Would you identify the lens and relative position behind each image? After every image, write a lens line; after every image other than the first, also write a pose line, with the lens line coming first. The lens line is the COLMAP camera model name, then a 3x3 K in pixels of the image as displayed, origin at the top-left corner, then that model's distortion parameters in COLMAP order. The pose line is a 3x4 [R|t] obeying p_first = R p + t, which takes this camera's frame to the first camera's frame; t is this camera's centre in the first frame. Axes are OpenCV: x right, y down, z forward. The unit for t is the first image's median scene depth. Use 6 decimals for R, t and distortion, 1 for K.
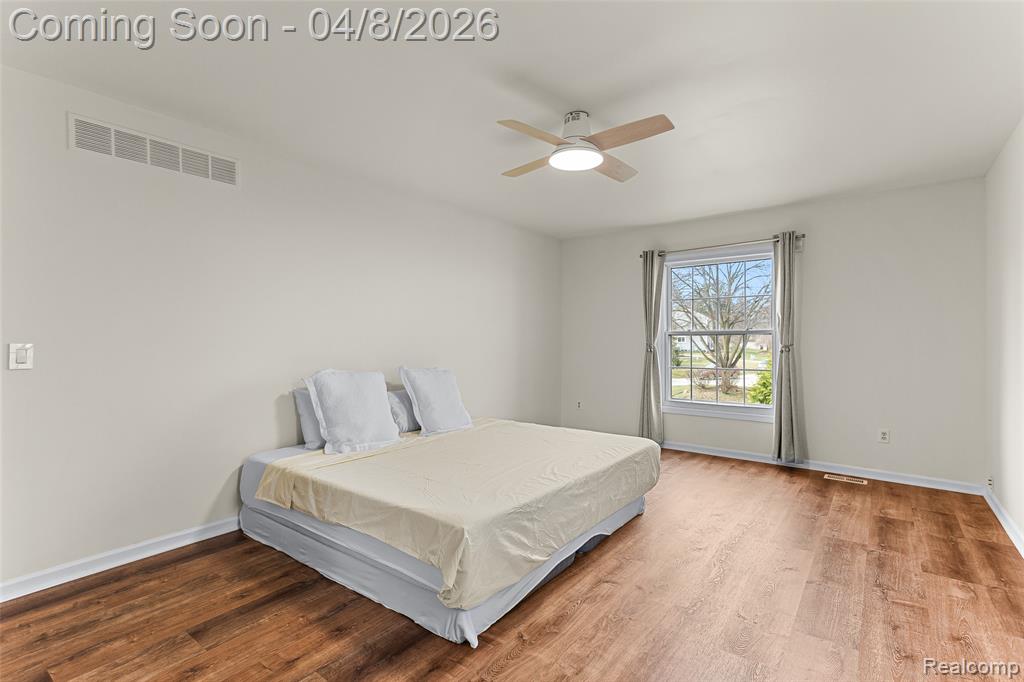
lens RADIAL K [[482.2, 0, 505.2], [0, 482.2, 341.0], [0, 0, 1]] dist [0.021234, 0.000170]
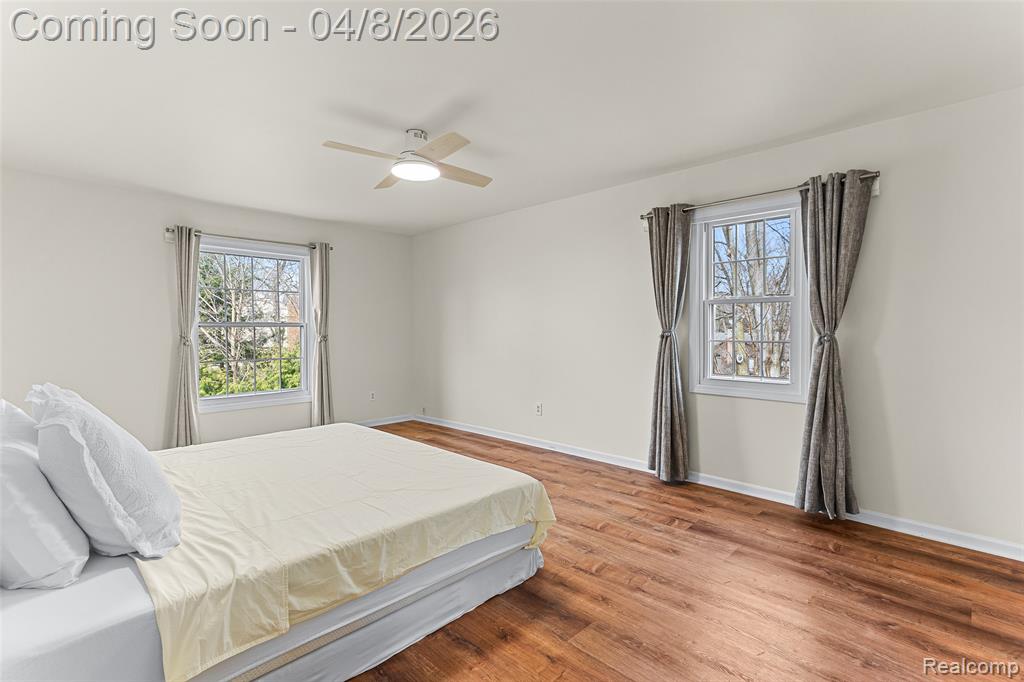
lens RADIAL K [[482.2, 0, 505.2], [0, 482.2, 341.0], [0, 0, 1]] dist [0.021234, 0.000170]
pose [[0.127936, -0.027194, 0.991410, -1.048668], [0.009077, 0.999614, 0.026248, -0.008320], [-0.991741, 0.005641, 0.128134, 0.721048]]
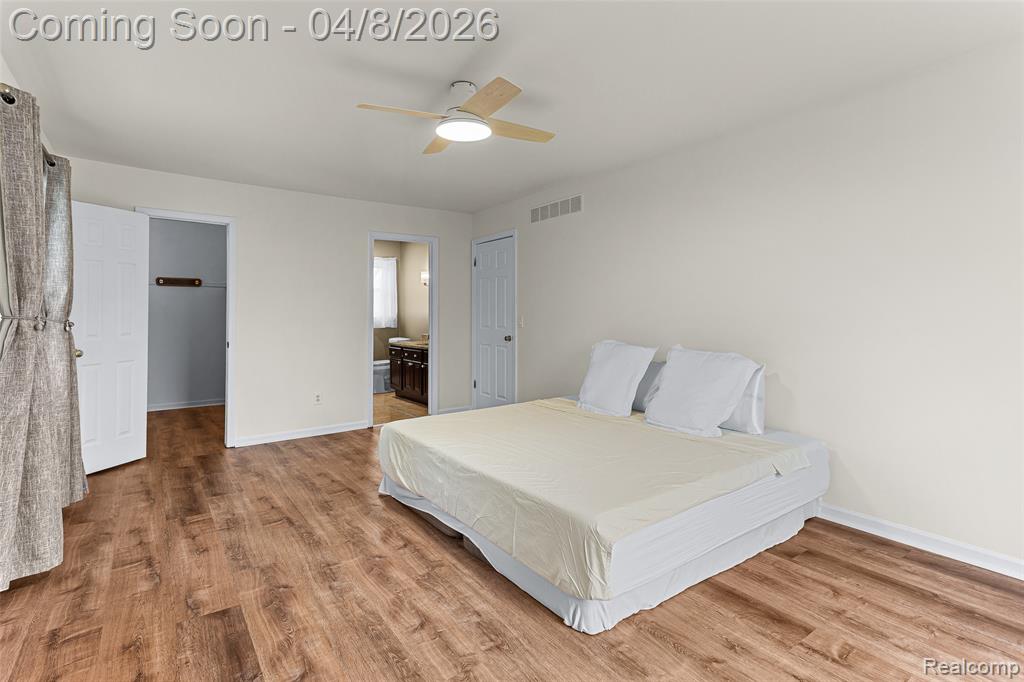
lens RADIAL K [[501.0, 0, 510.2], [0, 501.0, 316.7], [0, 0, 1]] dist [0.019331, -0.000029]
pose [[-0.282032, -0.000050, -0.959405, 1.187939], [-0.005764, 0.999982, 0.001642, -0.003118], [0.959388, 0.005993, -0.282028, 1.515932]]
